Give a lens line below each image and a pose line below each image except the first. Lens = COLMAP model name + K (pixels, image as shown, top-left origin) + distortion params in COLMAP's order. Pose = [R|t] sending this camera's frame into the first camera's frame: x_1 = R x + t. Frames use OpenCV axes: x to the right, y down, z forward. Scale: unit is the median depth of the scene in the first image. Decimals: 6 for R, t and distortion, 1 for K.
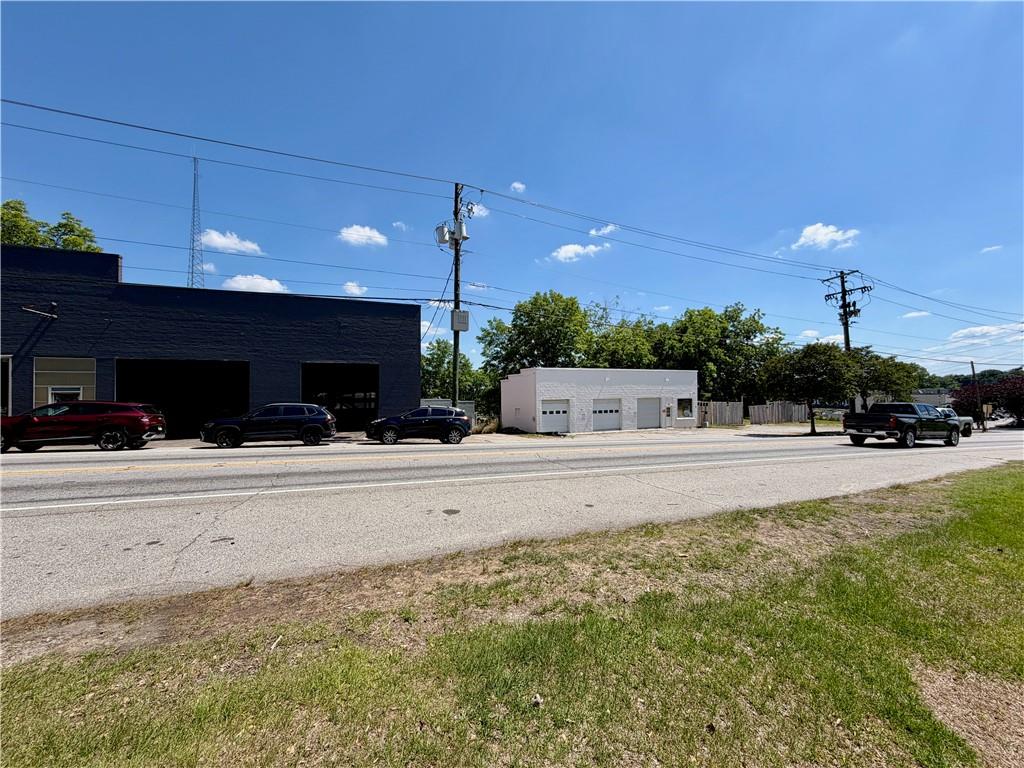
lens RADIAL K [[410.2, 0, 509.7], [0, 410.2, 378.0], [0, 0, 1]] dist [-0.000994, 0.009231]
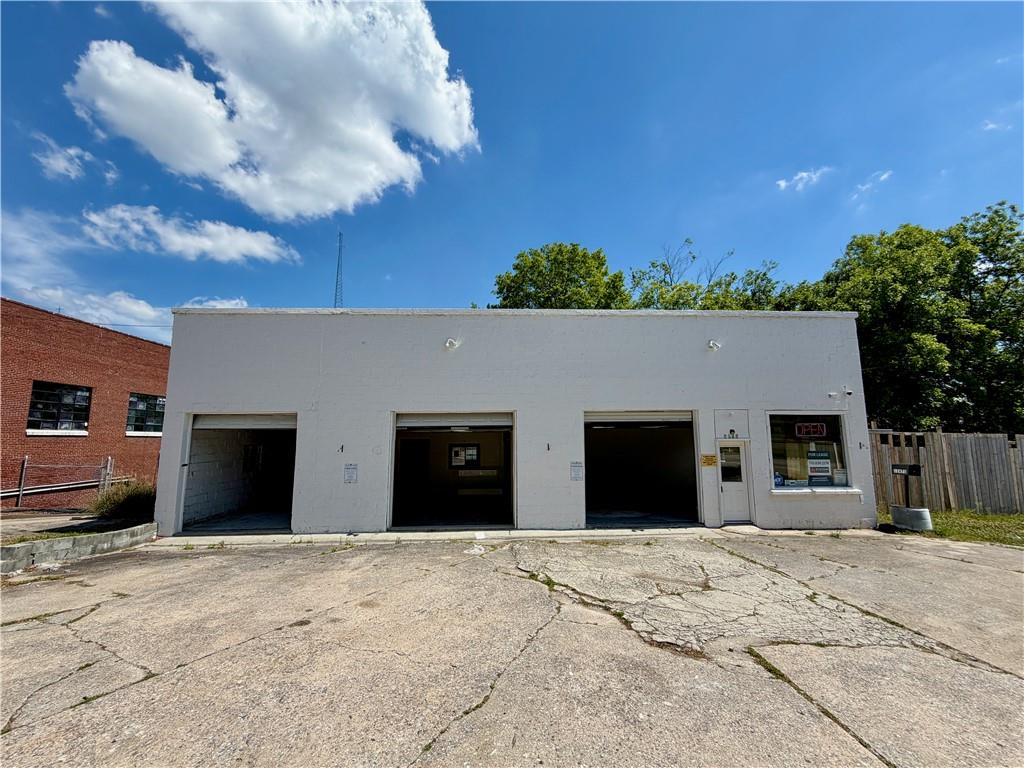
lens RADIAL K [[409.5, 0, 512.0], [0, 409.5, 384.0], [0, 0, 1]] dist [0.000118, -0.000080]
pose [[0.938556, -0.043716, -0.342348, 0.413538], [0.011012, 0.995234, -0.096896, 0.065714], [0.344952, 0.087173, 0.934564, 0.832498]]
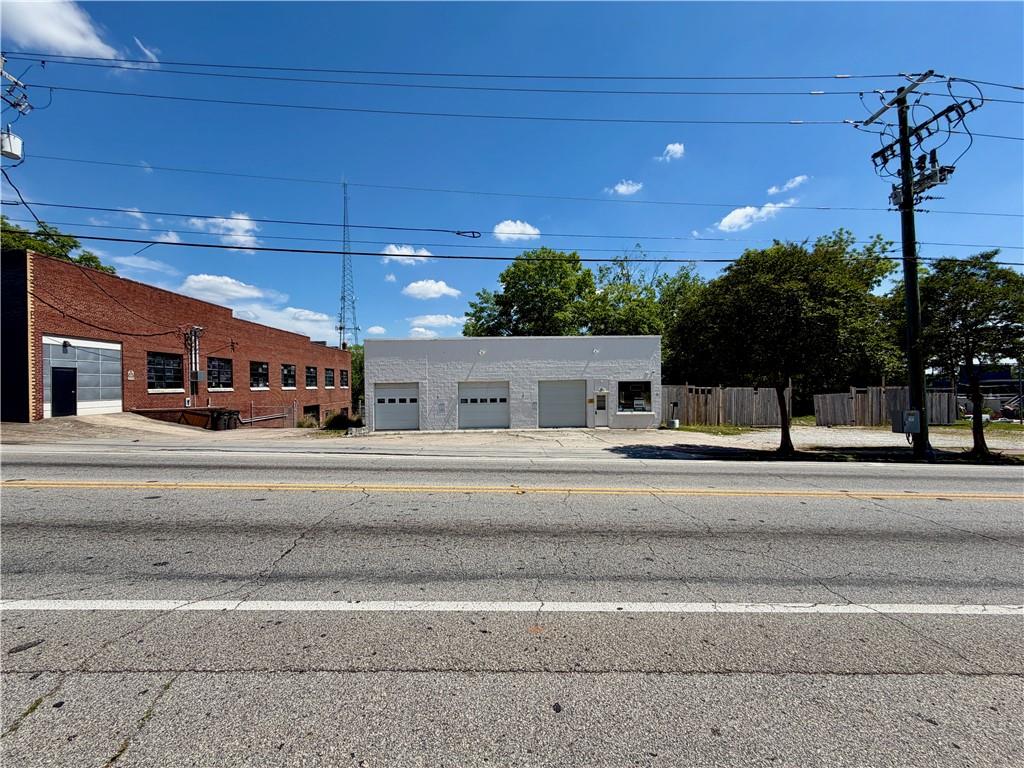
lens RADIAL K [[409.5, 0, 512.0], [0, 409.5, 384.0], [0, 0, 1]] dist [0.000118, -0.000080]
pose [[0.934031, -0.004491, -0.357165, 0.578480], [0.018196, 0.999221, 0.035023, 0.035528], [0.356729, -0.039211, 0.933385, 0.435024]]
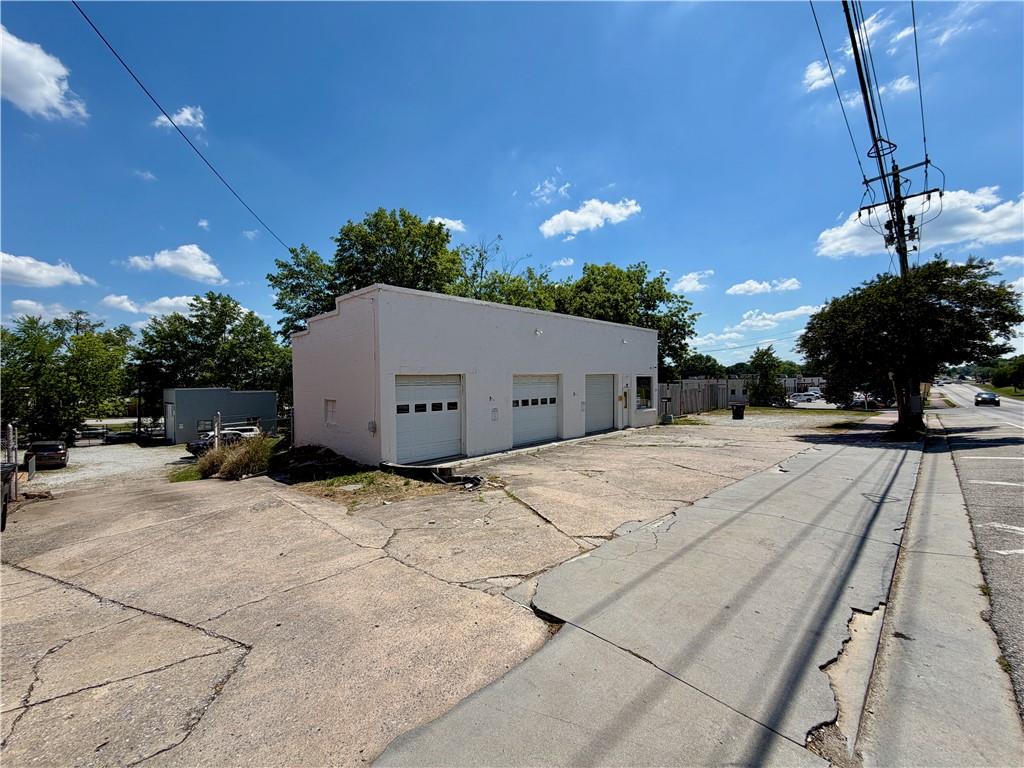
lens RADIAL K [[405.4, 0, 507.2], [0, 405.4, 380.5], [0, 0, 1]] dist [-0.000271, -0.000247]
pose [[0.930829, -0.005680, 0.365412, 0.040882], [-0.004215, 0.999646, 0.026275, 0.050555], [-0.365432, -0.025998, 0.930475, 0.650440]]
